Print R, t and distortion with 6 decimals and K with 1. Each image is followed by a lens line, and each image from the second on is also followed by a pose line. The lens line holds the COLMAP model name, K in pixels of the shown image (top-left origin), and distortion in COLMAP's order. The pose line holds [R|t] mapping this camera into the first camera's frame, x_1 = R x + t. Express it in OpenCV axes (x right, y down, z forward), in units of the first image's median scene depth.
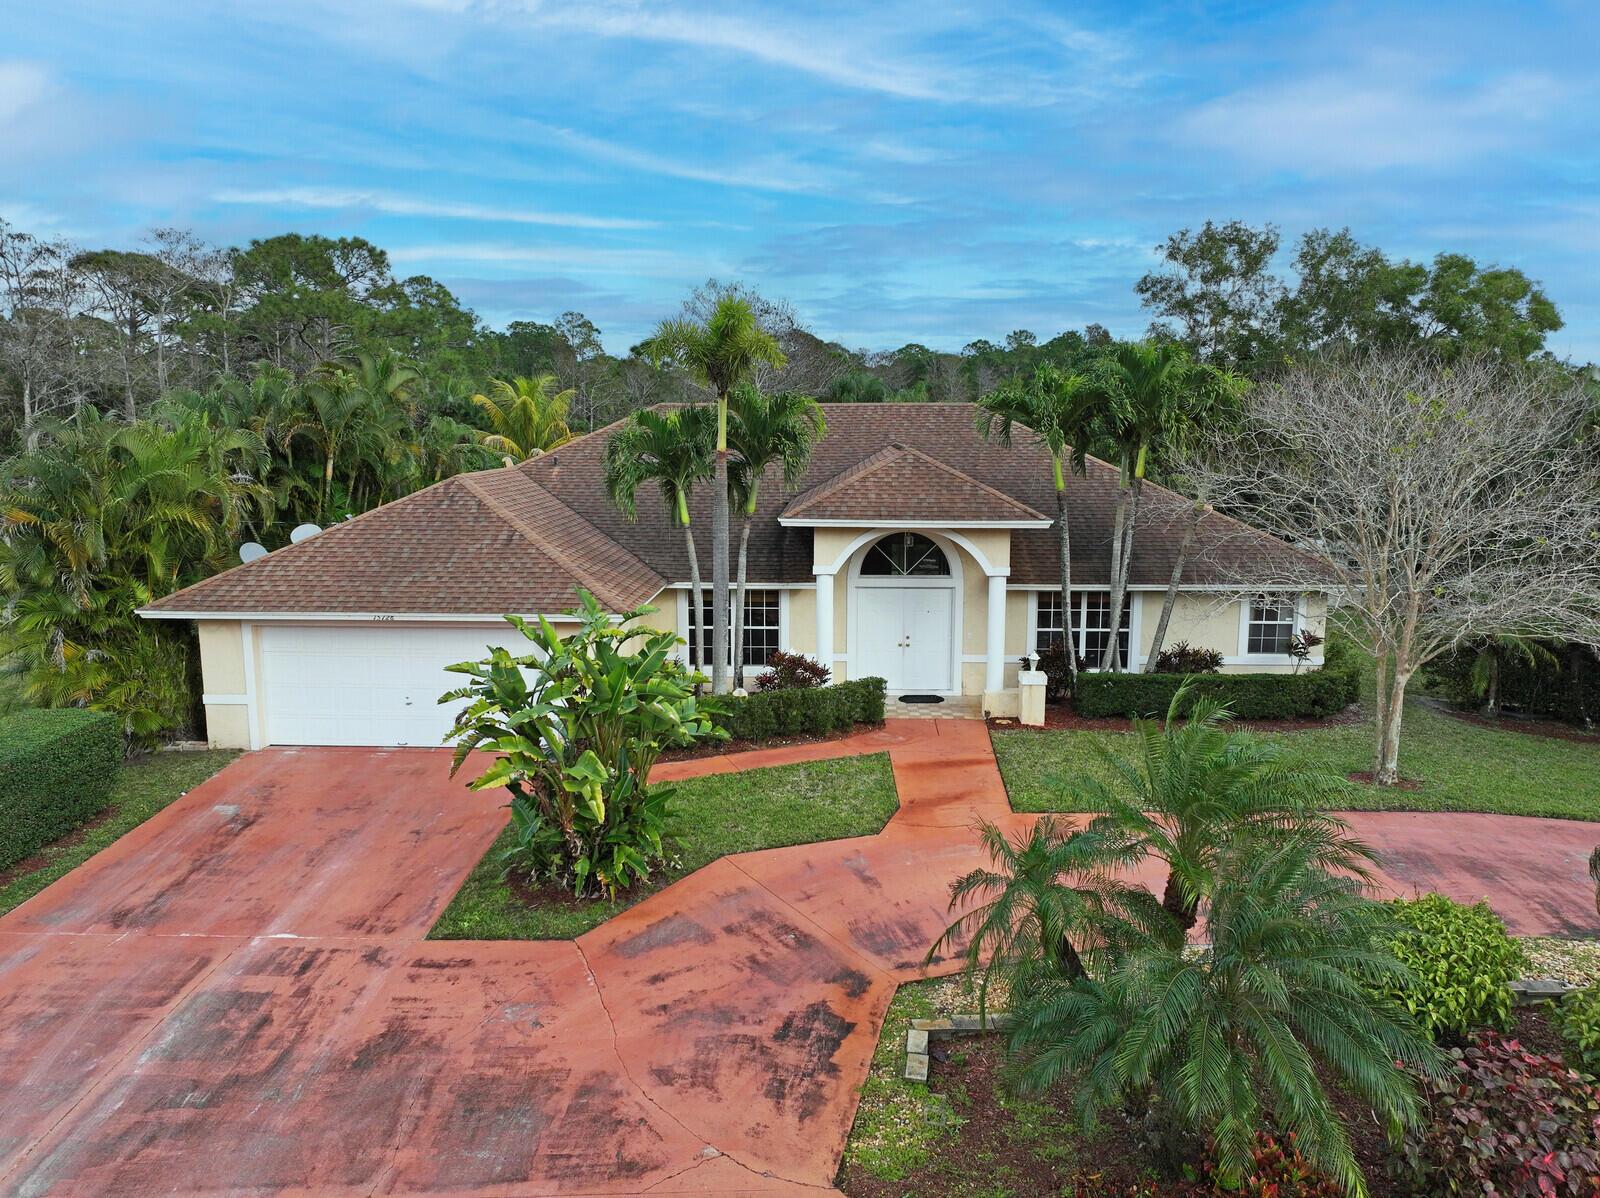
lens RADIAL K [[1128.7, 0, 799.1], [0, 1128.7, 607.7], [0, 0, 1]] dist [0.001547, -0.003085]
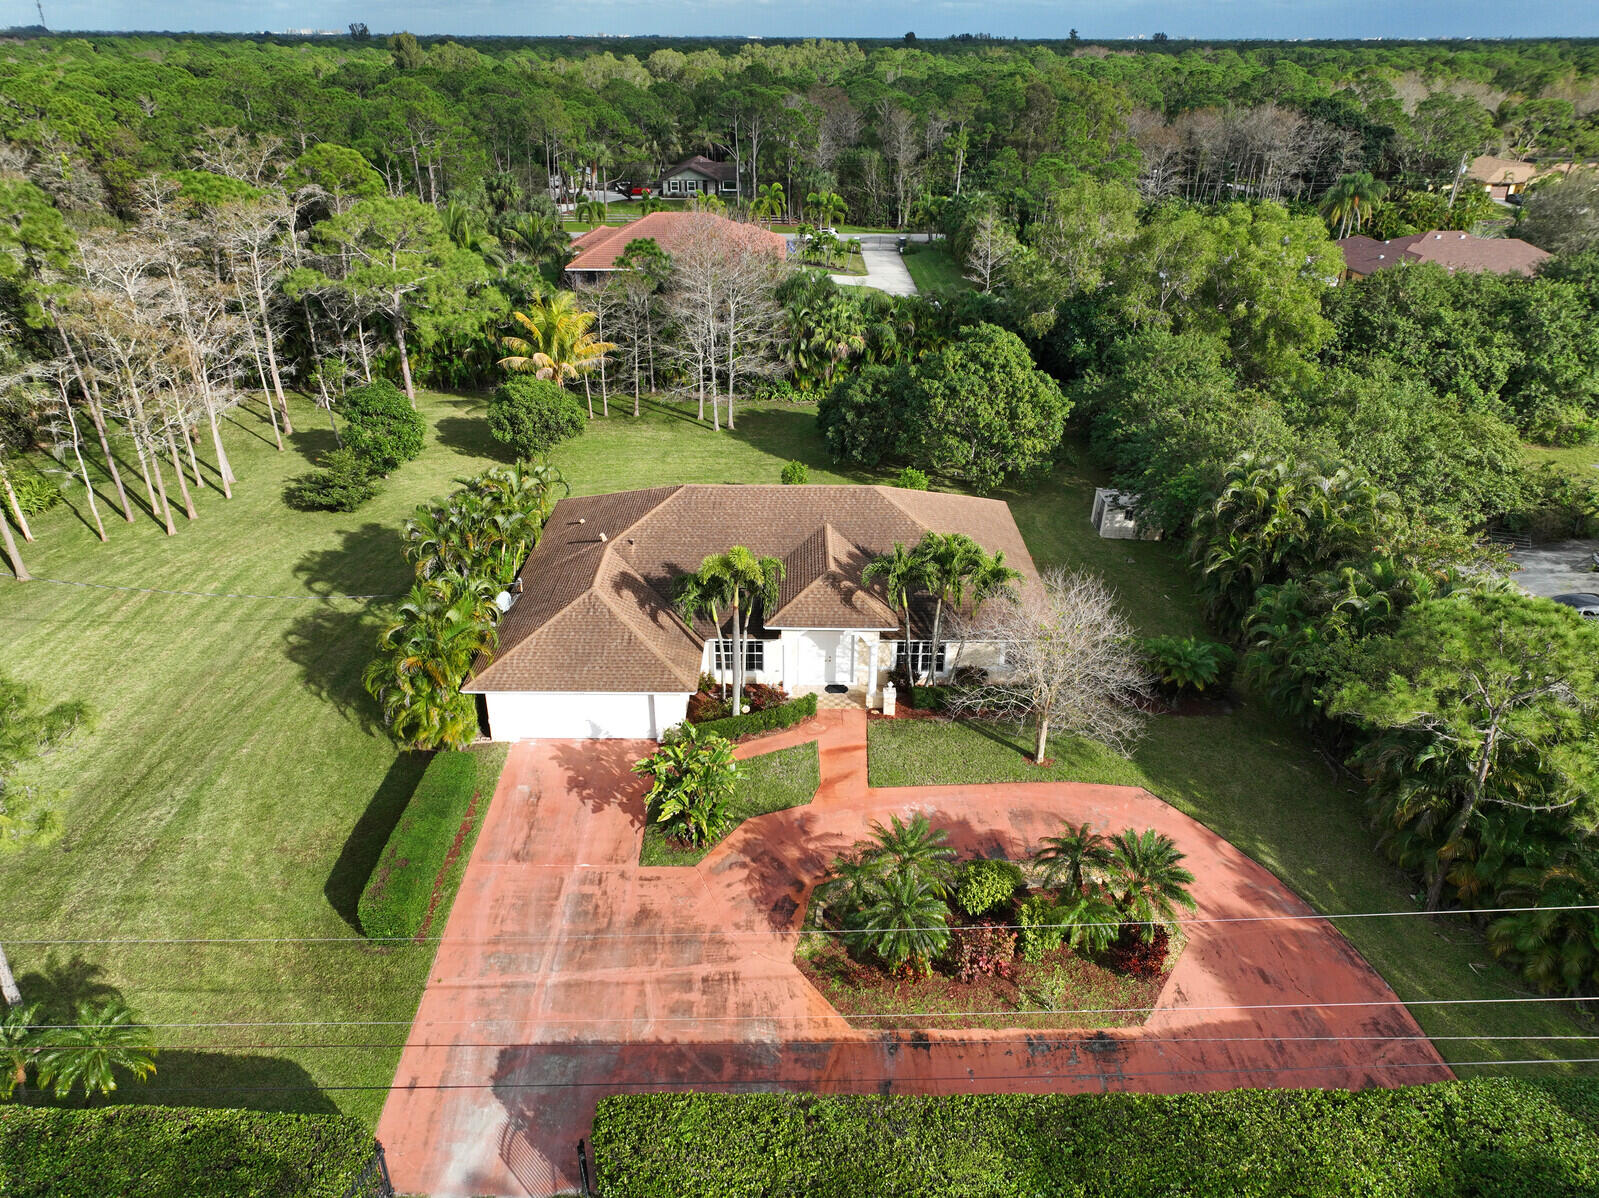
lens RADIAL K [[1136.1, 0, 801.2], [0, 1136.1, 597.8], [0, 0, 1]] dist [0.006999, 0.001469]
pose [[0.999387, -0.017737, 0.030190, -0.017058], [0.007218, 0.948044, 0.318056, -1.137843], [-0.034262, -0.317643, 0.947591, -1.335765]]
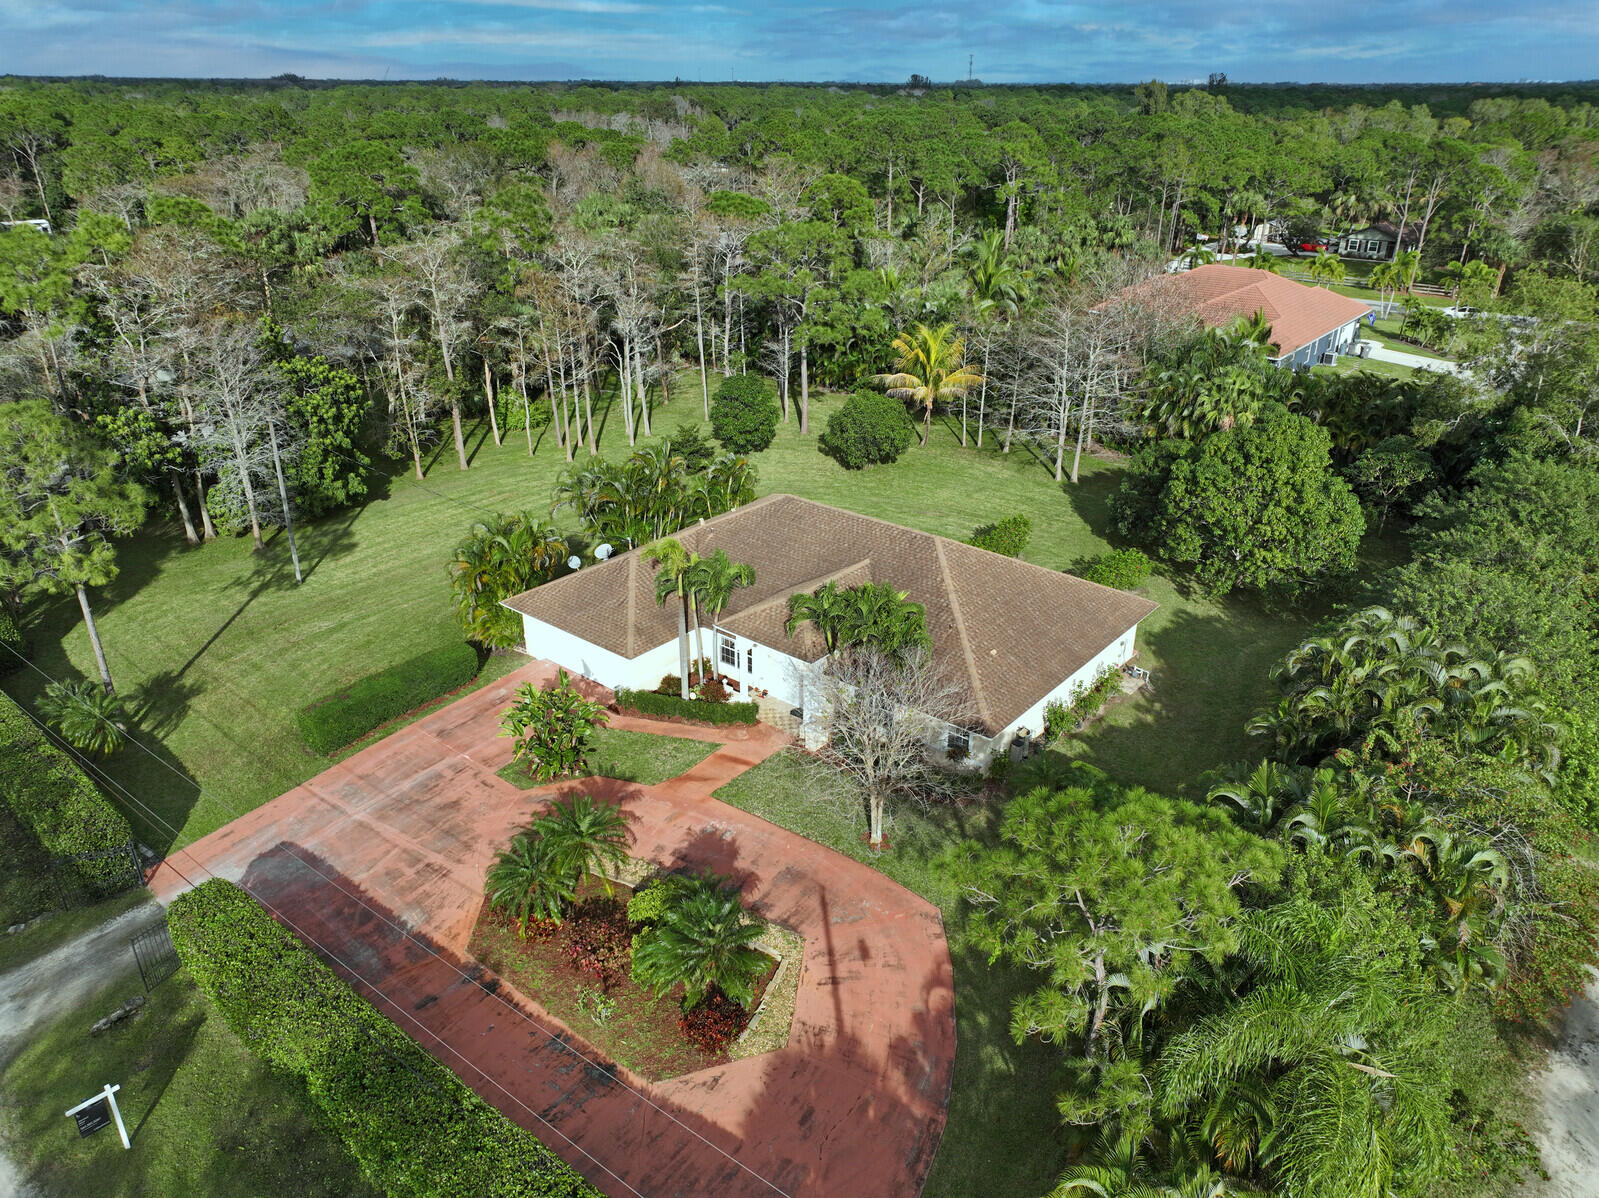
lens RADIAL K [[1128.0, 0, 800.8], [0, 1128.0, 601.5], [0, 0, 1]] dist [0.001547, -0.003085]
pose [[0.790557, 0.251098, -0.558543, 1.900479], [-0.079034, 0.946279, 0.313544, -1.190637], [0.607268, -0.203731, 0.767932, -0.800958]]
